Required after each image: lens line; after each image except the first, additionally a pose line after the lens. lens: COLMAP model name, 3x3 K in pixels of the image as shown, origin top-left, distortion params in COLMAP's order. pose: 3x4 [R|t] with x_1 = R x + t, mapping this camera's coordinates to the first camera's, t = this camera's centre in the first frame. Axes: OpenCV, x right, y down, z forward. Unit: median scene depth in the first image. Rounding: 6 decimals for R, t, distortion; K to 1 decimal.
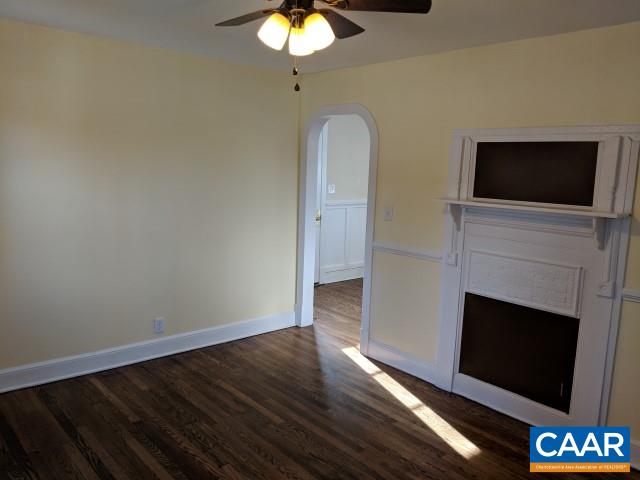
lens RADIAL K [[513.7, 0, 316.4], [0, 513.7, 237.3], [0, 0, 1]] dist [0.108329, -0.148404]
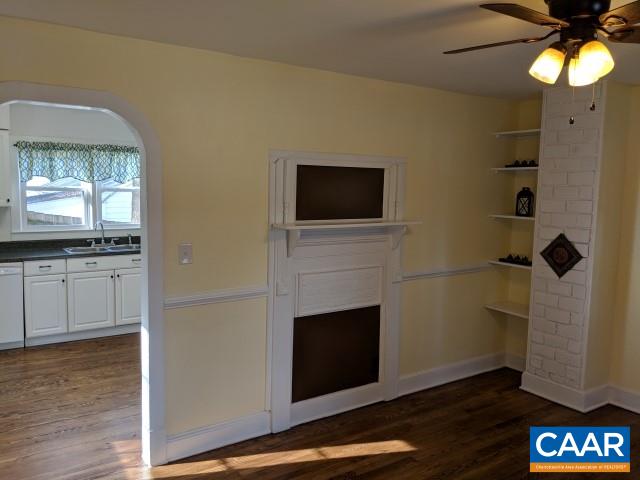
lens RADIAL K [[513.7, 0, 316.4], [0, 513.7, 237.3], [0, 0, 1]] dist [0.108329, -0.148404]
pose [[0.145595, -0.126190, 0.981263, -0.668067], [0.138734, 0.984636, 0.106039, -0.147384], [-0.979569, 0.120696, 0.160865, 0.829644]]
